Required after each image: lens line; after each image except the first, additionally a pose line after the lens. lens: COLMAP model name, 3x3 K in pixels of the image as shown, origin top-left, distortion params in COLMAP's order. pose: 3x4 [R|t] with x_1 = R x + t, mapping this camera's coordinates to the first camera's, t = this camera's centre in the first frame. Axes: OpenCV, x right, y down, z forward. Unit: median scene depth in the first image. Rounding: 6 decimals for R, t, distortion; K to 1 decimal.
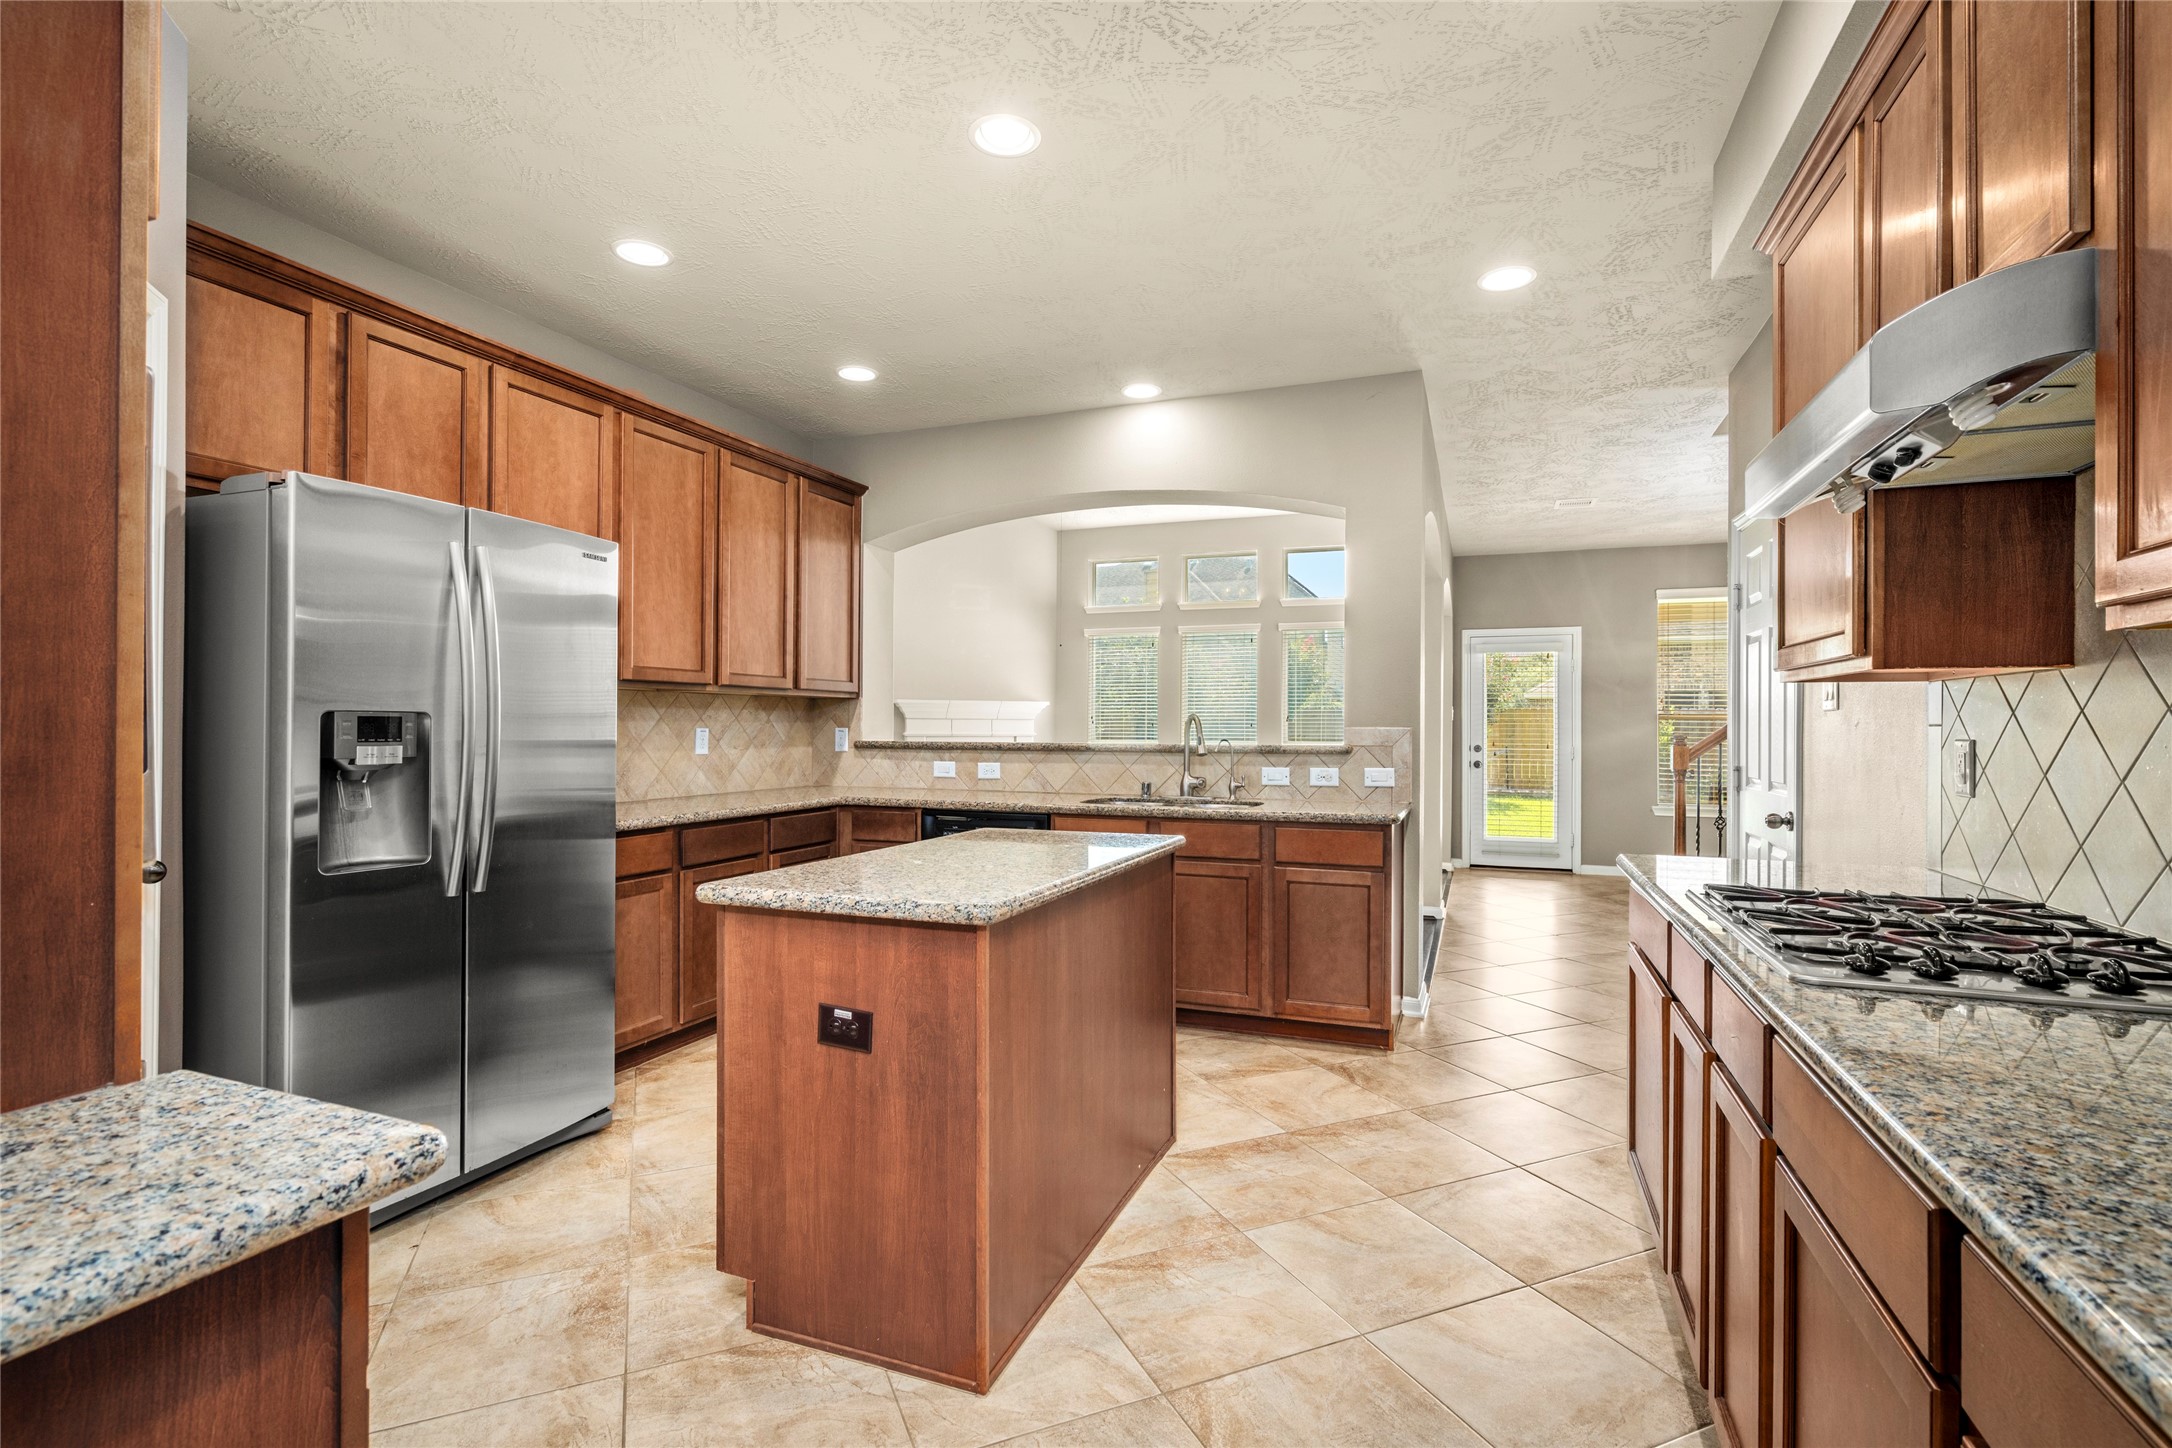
lens RADIAL K [[987.5, 0, 1072.8], [0, 987.5, 722.4], [0, 0, 1]] dist [-0.003260, -0.000417]
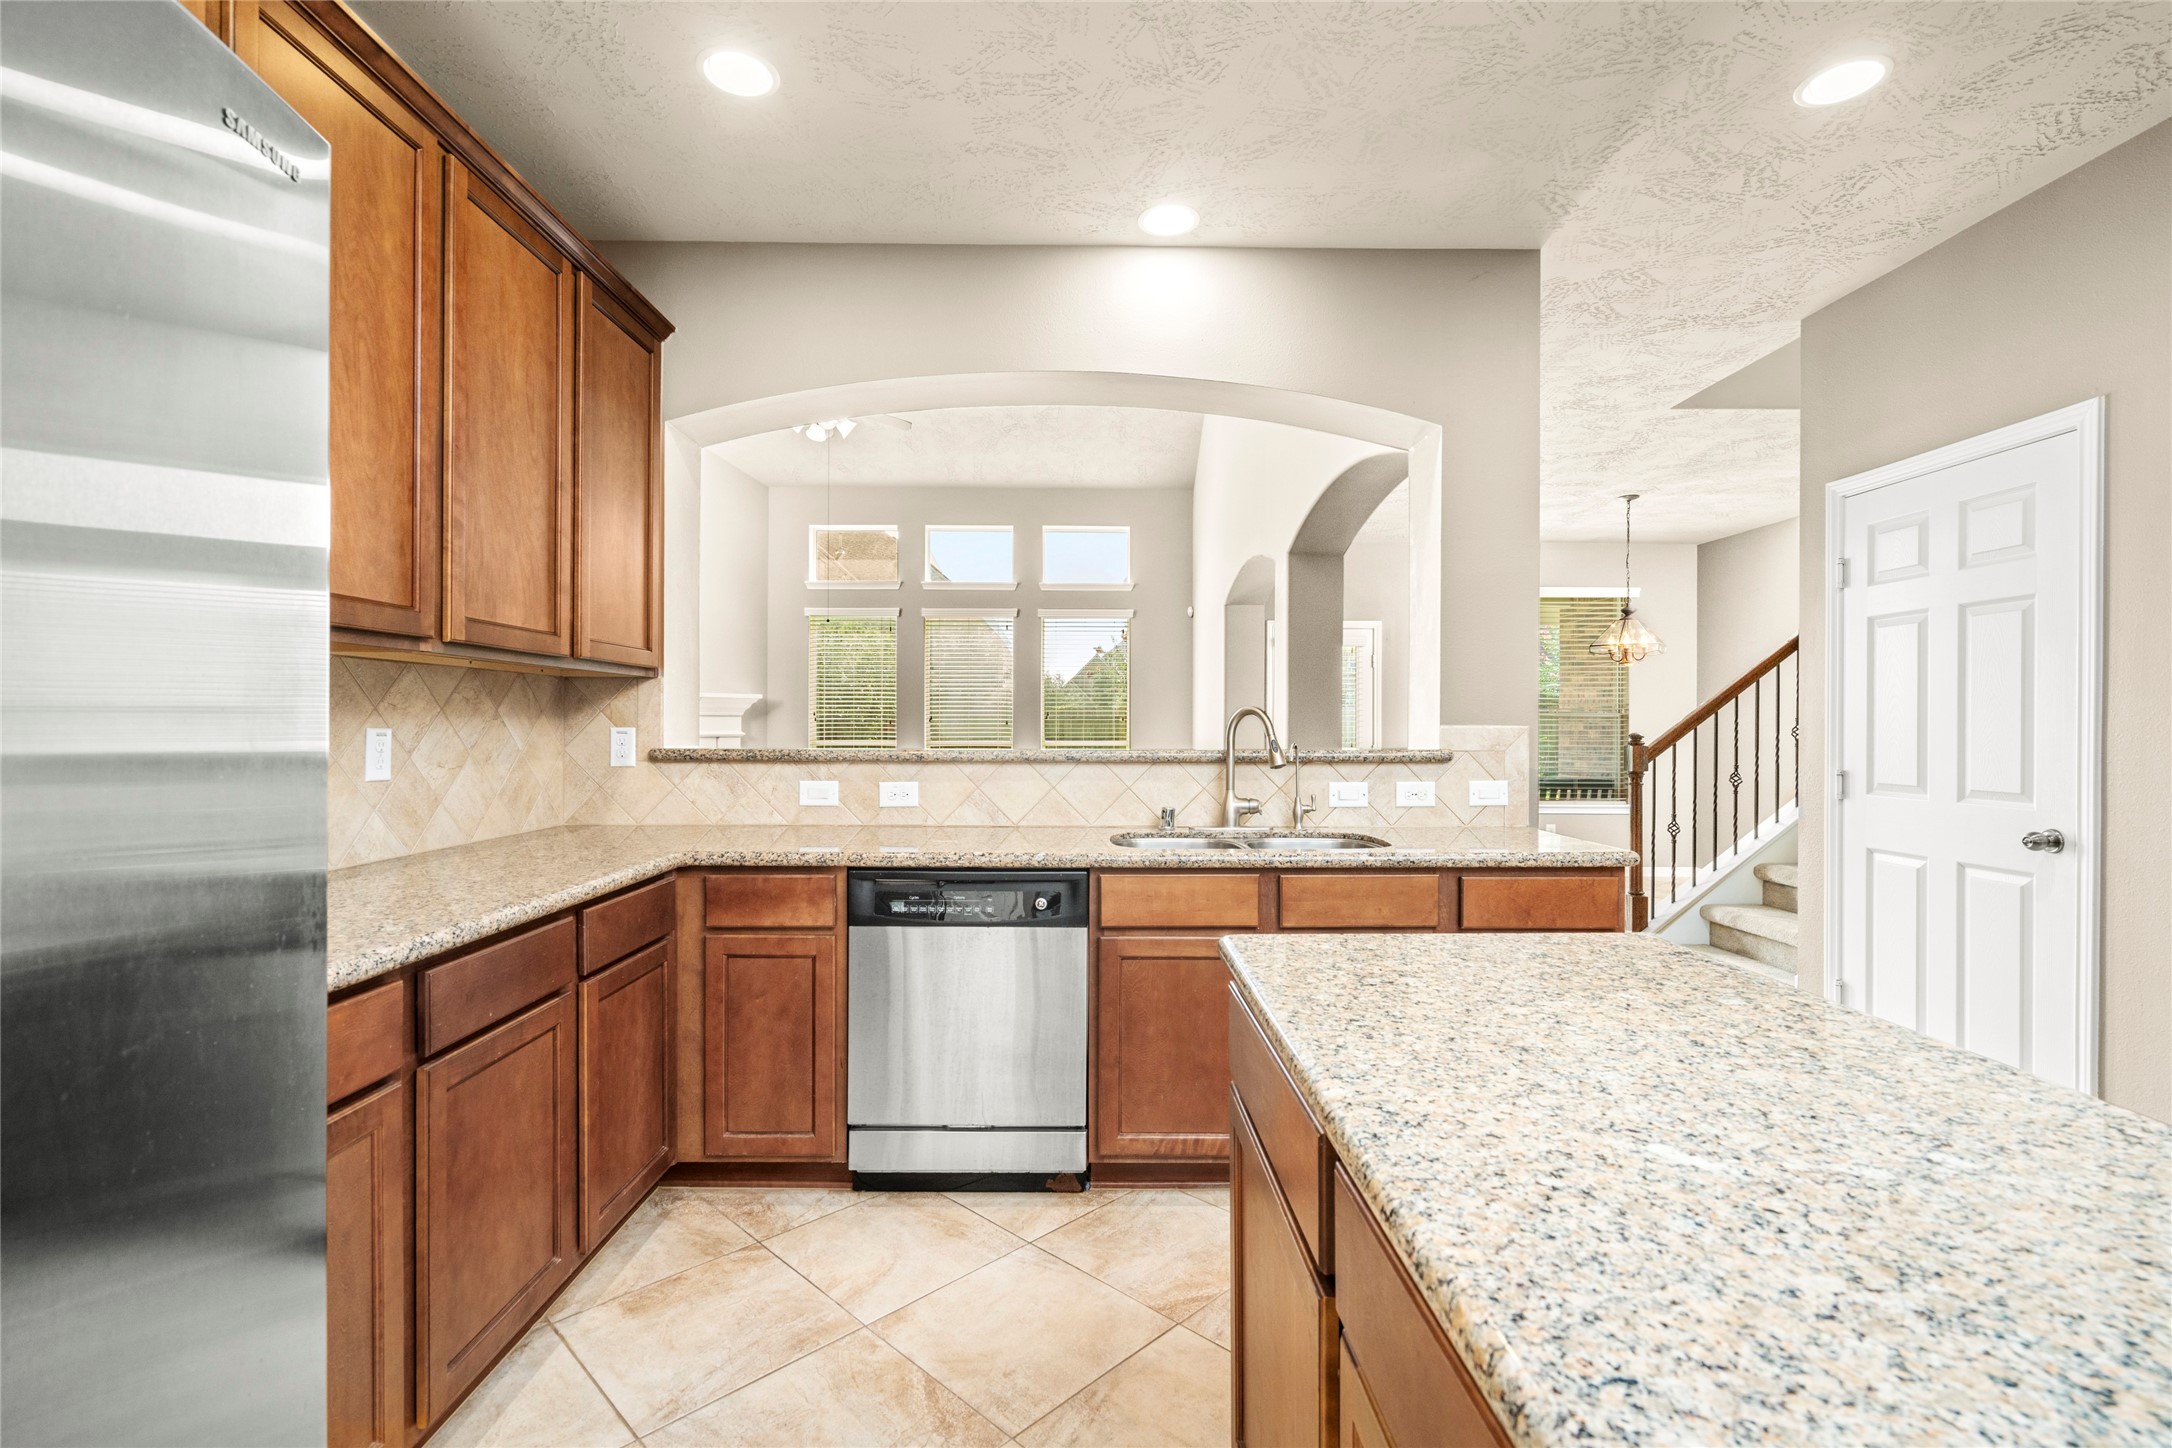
lens RADIAL K [[987.5, 0, 1085.6], [0, 987.5, 725.4], [0, 0, 1]] dist [-0.003260, -0.000417]
pose [[0.927720, -0.001355, 0.373274, -0.235304], [-0.001059, 0.999980, 0.006261, 0.000493], [-0.373275, -0.006204, 0.927700, 0.409614]]
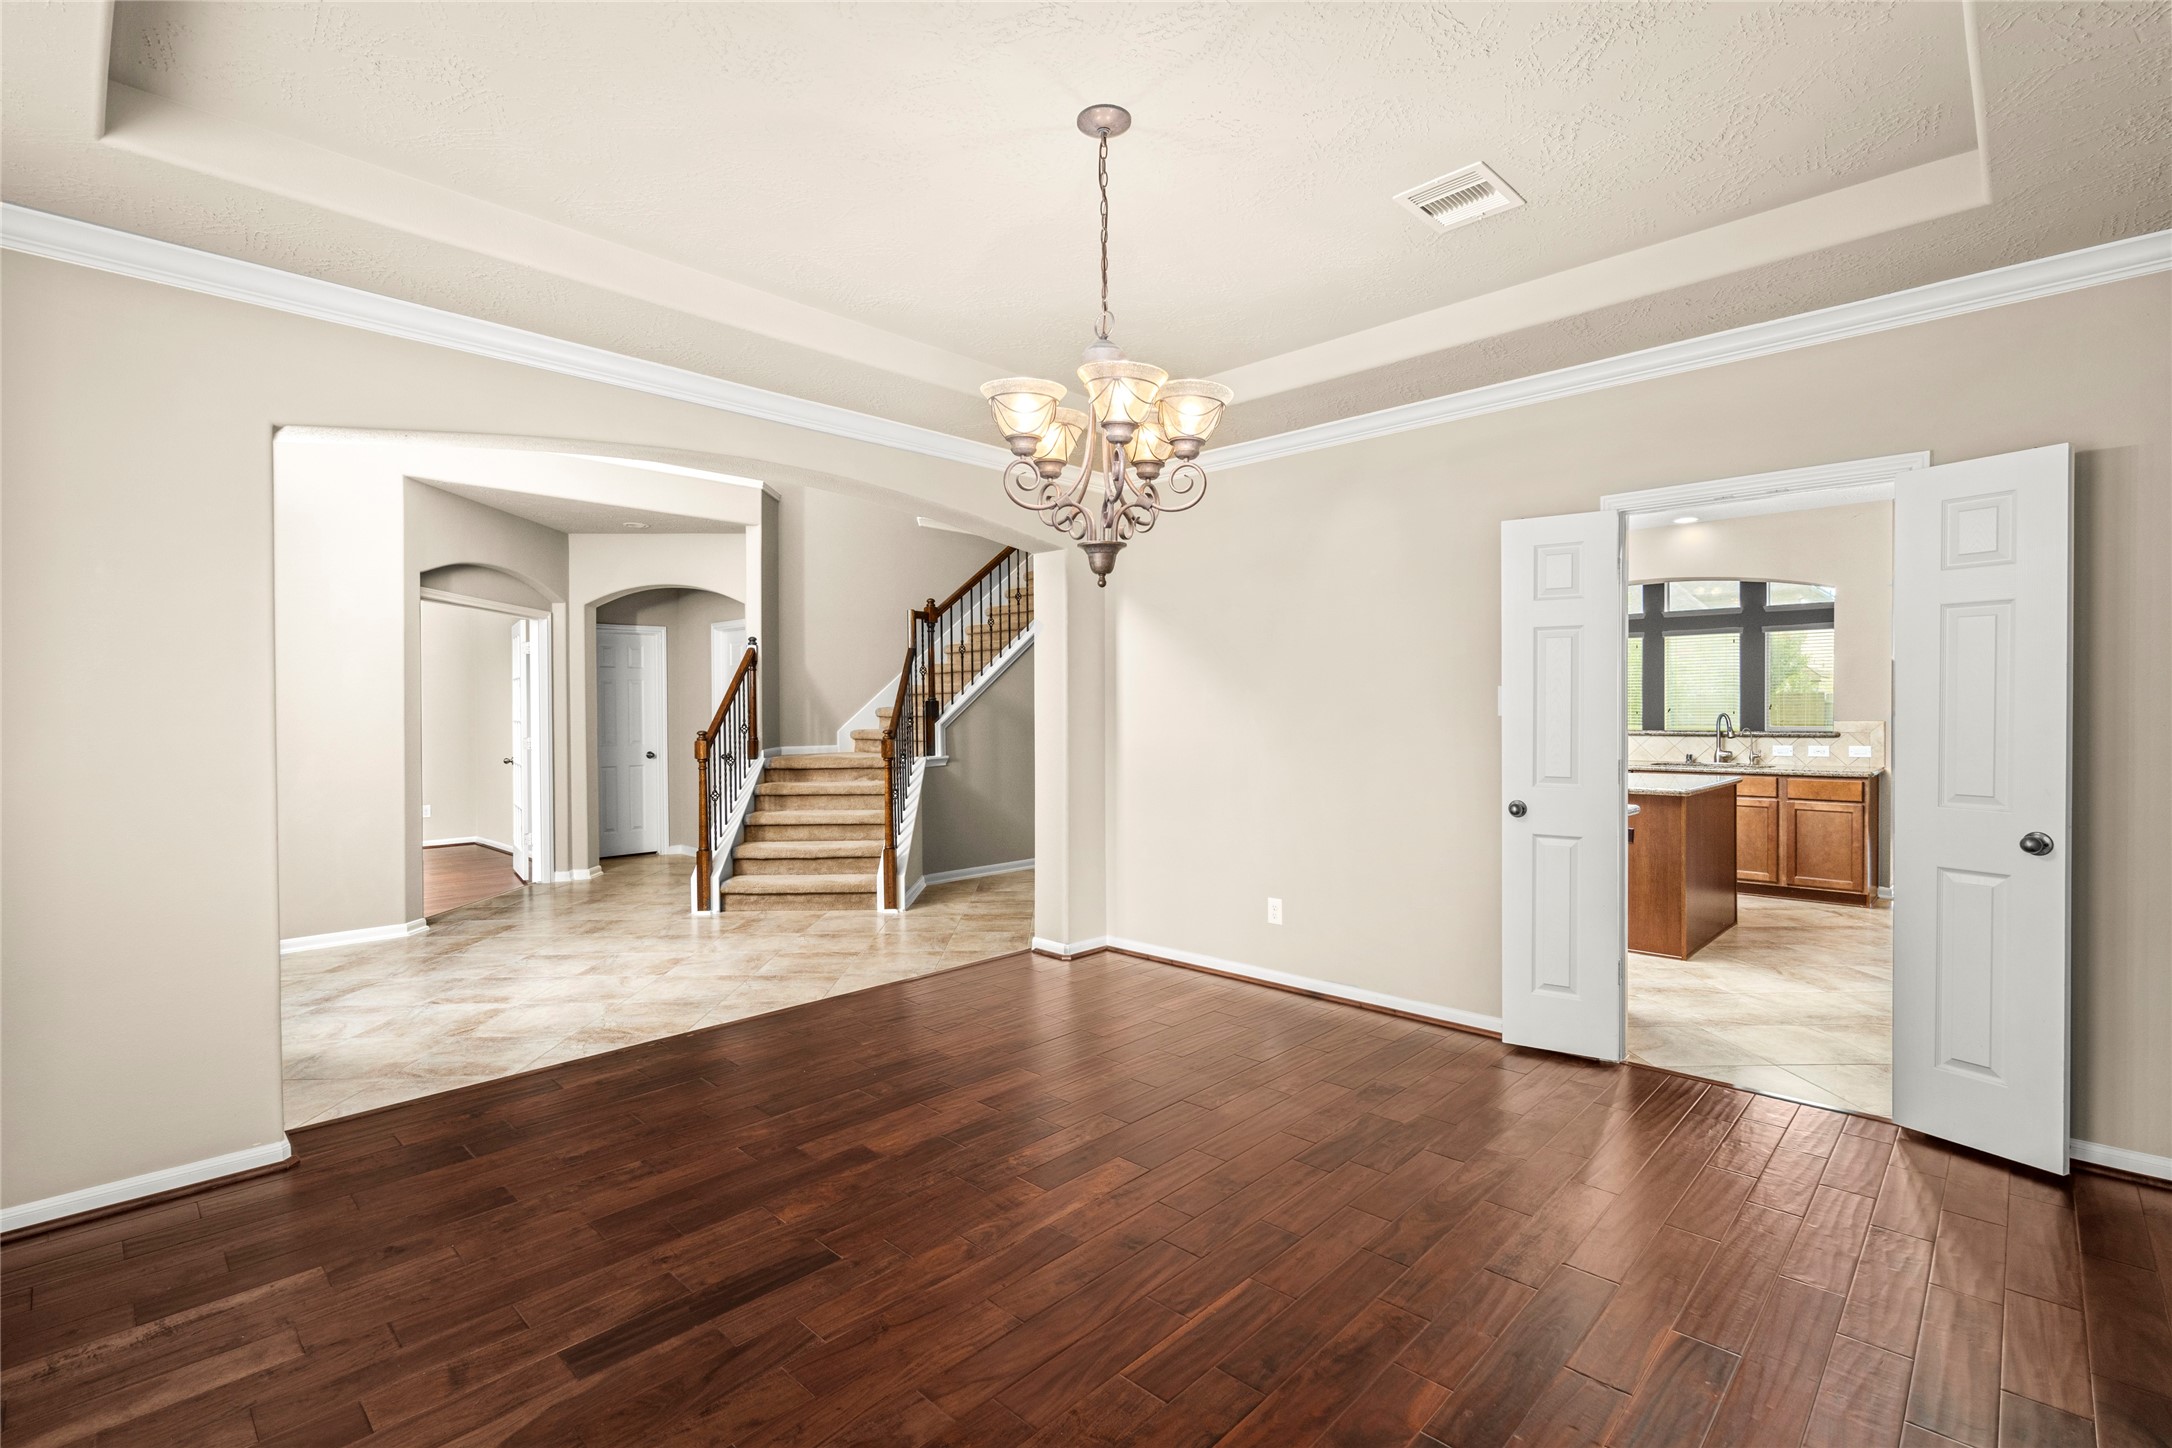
lens RADIAL K [[987.5, 0, 1108.6], [0, 987.5, 721.3], [0, 0, 1]] dist [-0.003260, -0.000417]
pose [[0.937130, -0.003156, -0.348966, -0.265674], [0.006704, 0.999937, 0.008960, -0.015120], [0.348916, -0.010737, 0.937092, -0.894148]]
